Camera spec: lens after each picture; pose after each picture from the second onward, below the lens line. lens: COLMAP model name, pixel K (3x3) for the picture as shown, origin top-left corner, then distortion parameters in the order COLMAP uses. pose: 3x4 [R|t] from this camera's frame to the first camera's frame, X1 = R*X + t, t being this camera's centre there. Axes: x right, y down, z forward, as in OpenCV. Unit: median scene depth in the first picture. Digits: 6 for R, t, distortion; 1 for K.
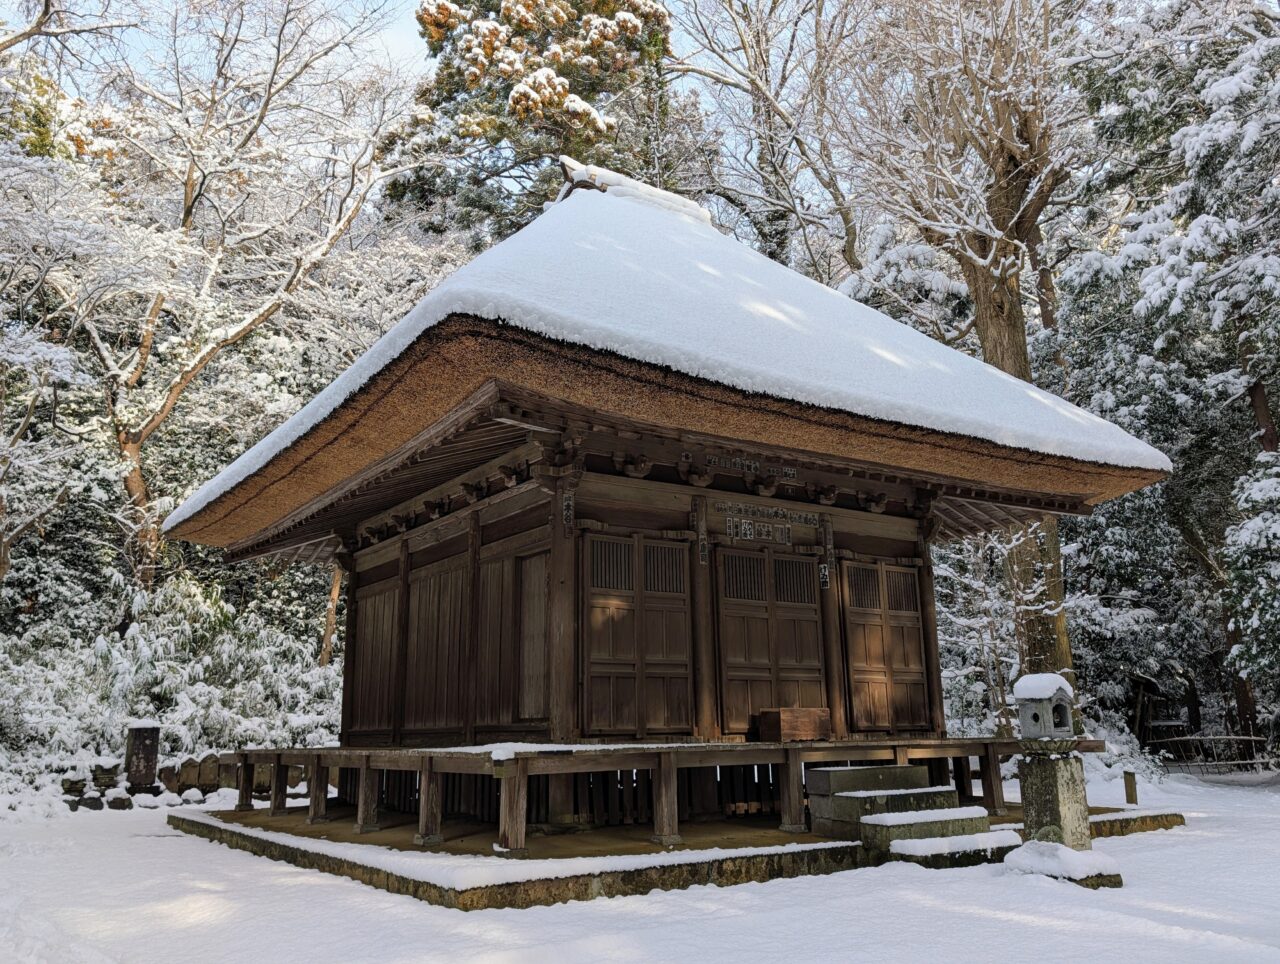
lens RADIAL K [[1063.8, 0, 640.4], [0, 1063.8, 481.5], [0, 0, 1]] dist [0.019925, 0.005192]
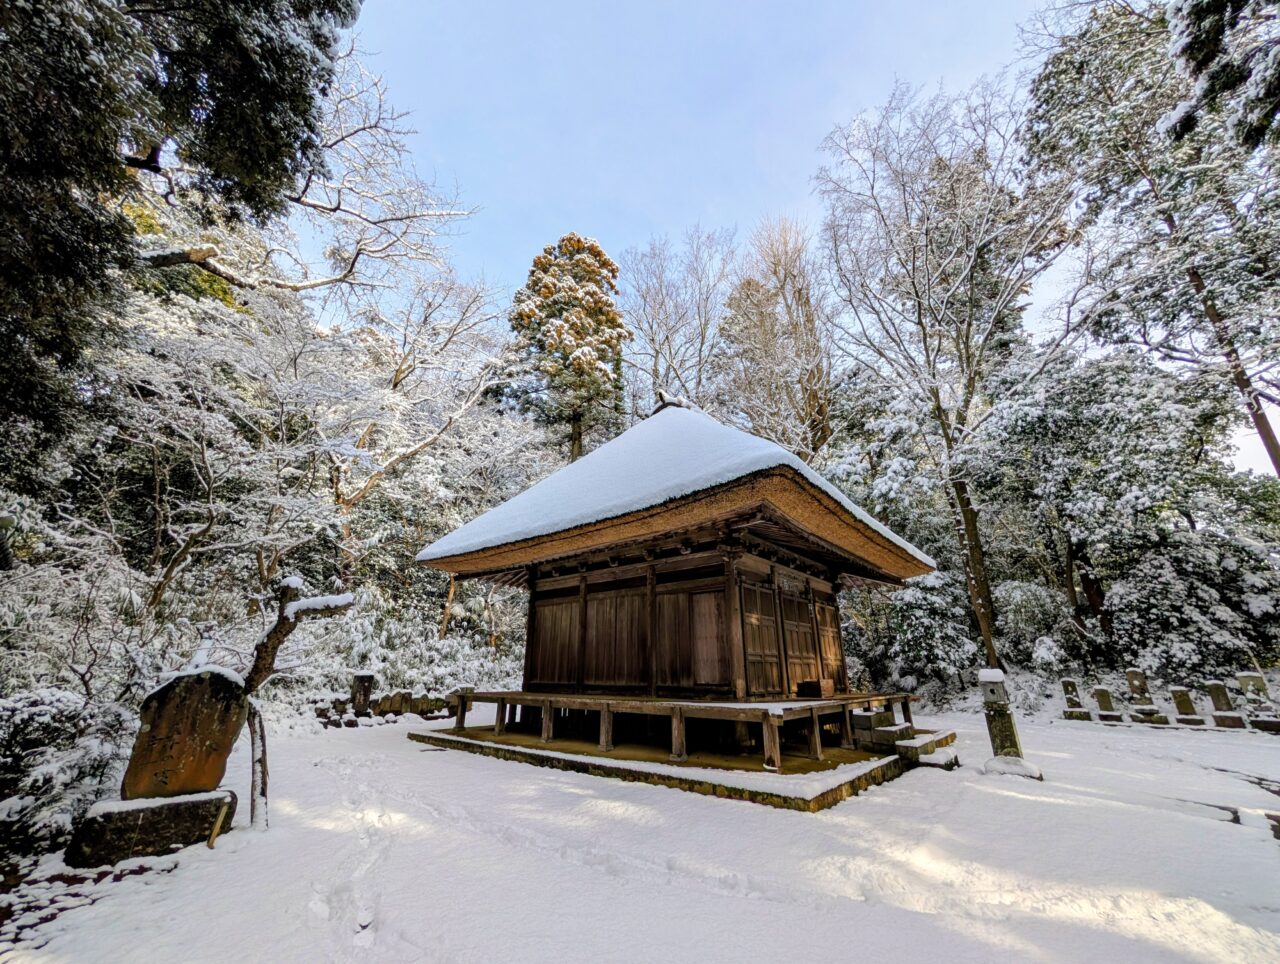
lens RADIAL K [[498.4, 0, 639.5], [0, 498.4, 480.5], [0, 0, 1]] dist [0.001559, 0.000183]
pose [[0.963679, 0.114520, 0.241262, -0.274746], [-0.080314, 0.985848, -0.147151, 0.008346], [-0.254699, 0.122430, 0.959239, 0.099300]]
